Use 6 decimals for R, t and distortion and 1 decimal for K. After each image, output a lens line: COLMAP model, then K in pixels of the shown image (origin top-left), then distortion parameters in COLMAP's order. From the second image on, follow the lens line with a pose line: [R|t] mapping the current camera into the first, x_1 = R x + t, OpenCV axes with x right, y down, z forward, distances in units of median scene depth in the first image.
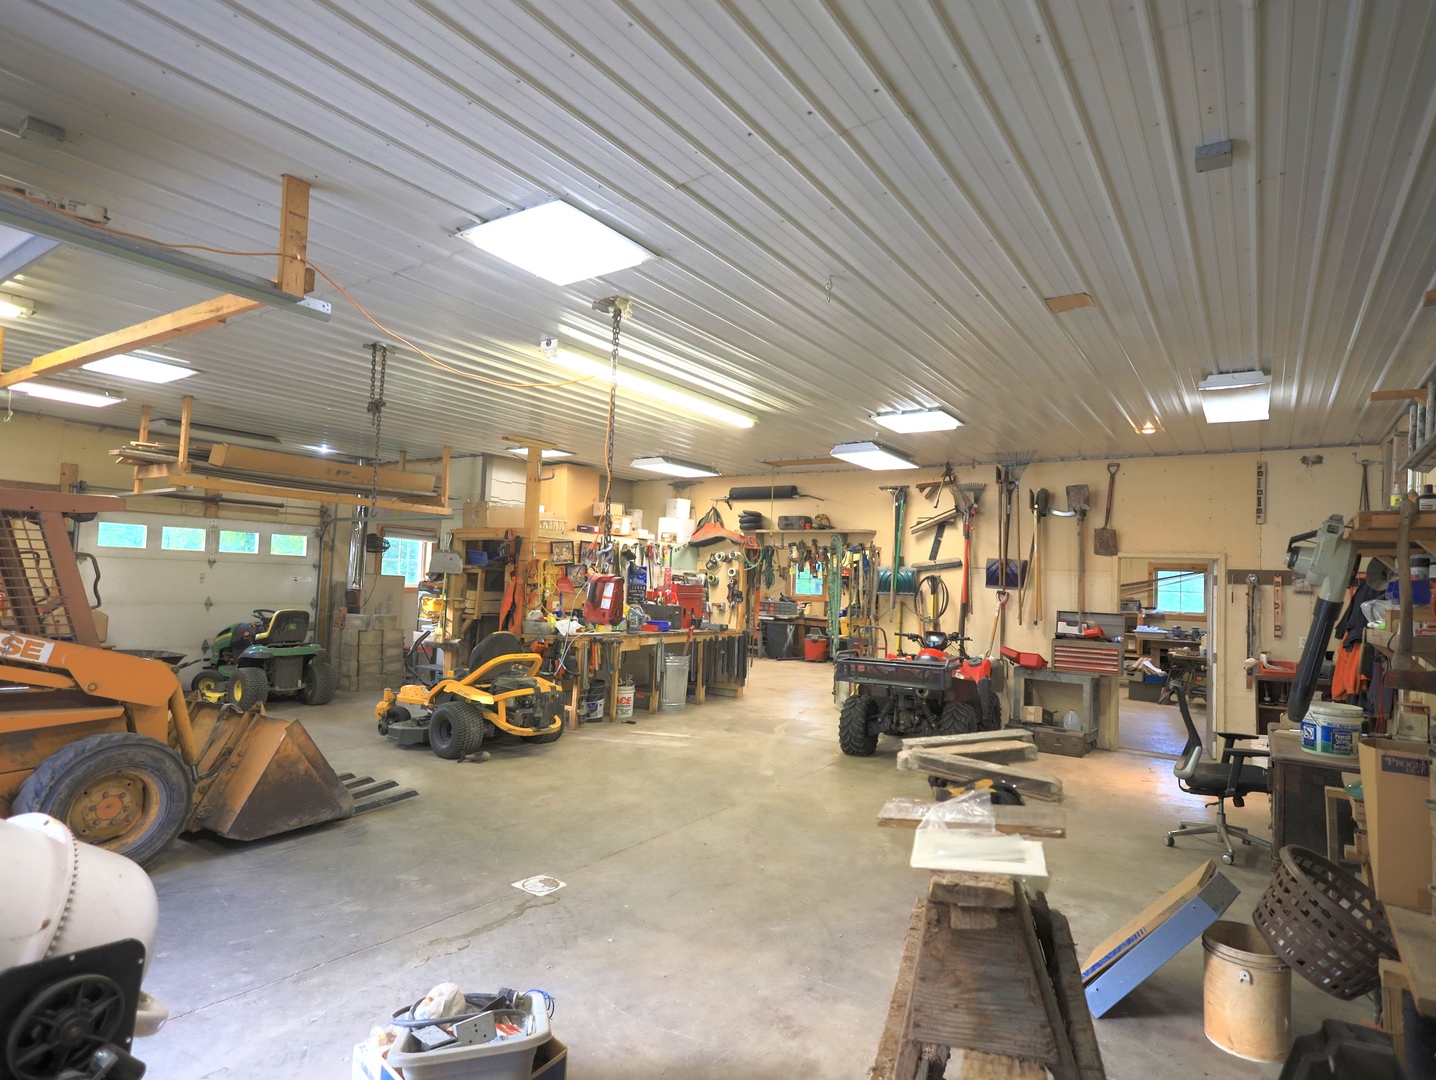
lens RADIAL K [[796.4, 0, 718.2], [0, 796.4, 535.2], [0, 0, 1]] dist [0.005975, 0.000843]
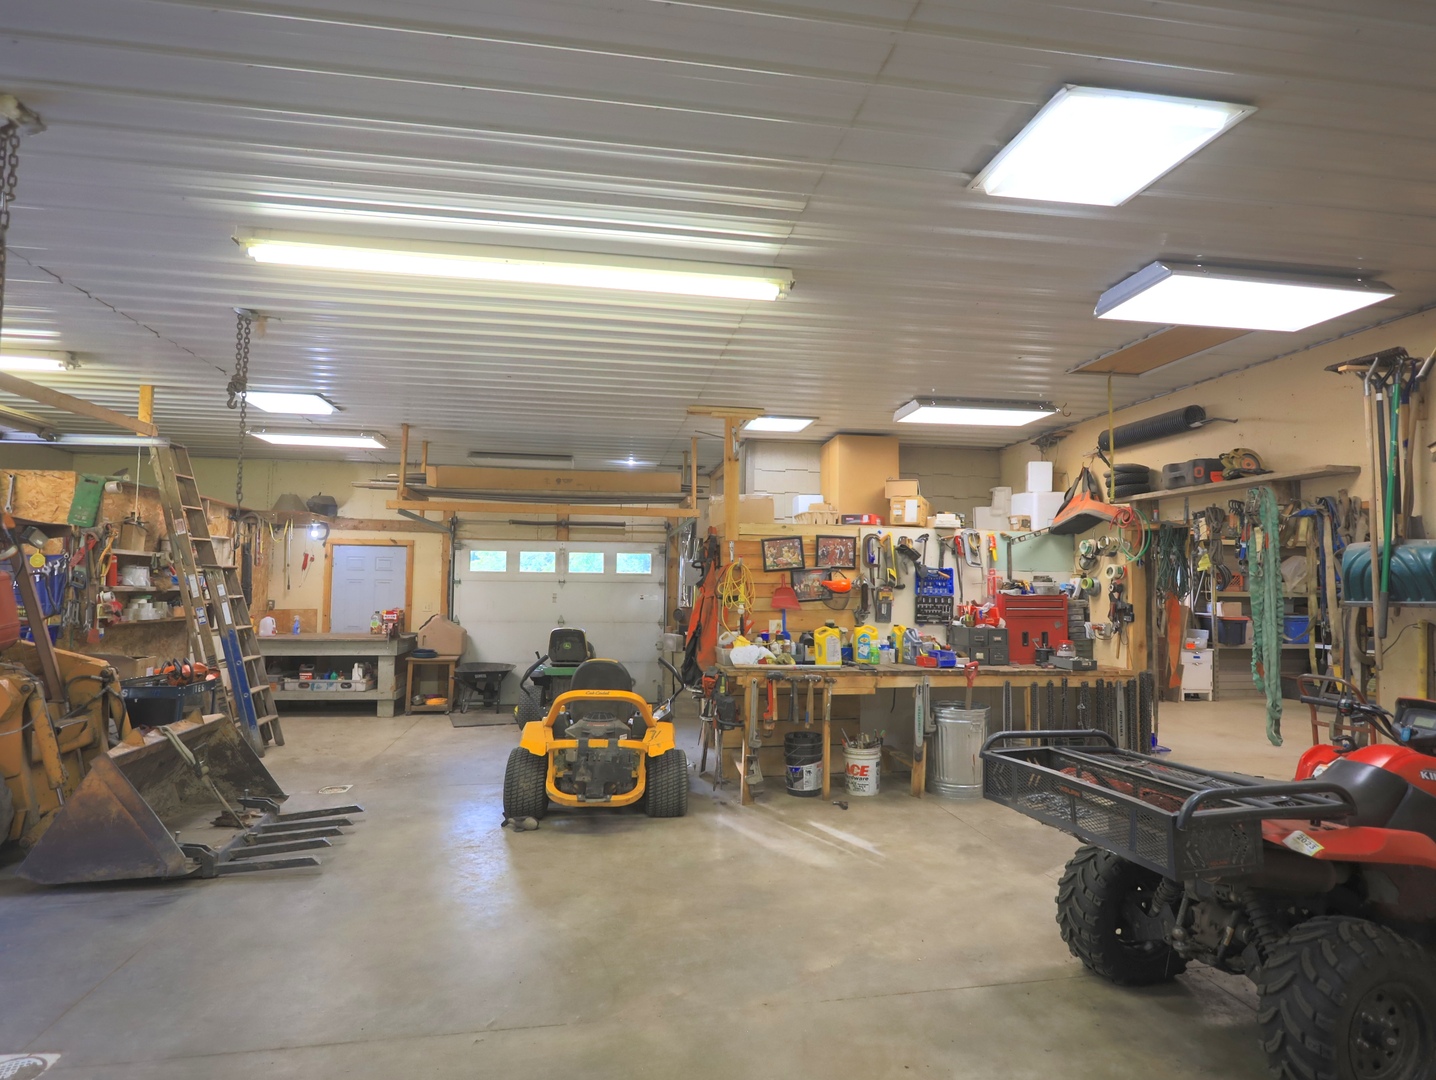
lens RADIAL K [[796.4, 0, 718.2], [0, 796.4, 535.2], [0, 0, 1]] dist [0.005975, 0.000843]
pose [[0.682661, -0.075964, -0.726776, 0.271883], [0.056865, 0.997088, -0.050805, 0.035644], [0.728519, -0.006646, 0.684993, 0.416235]]
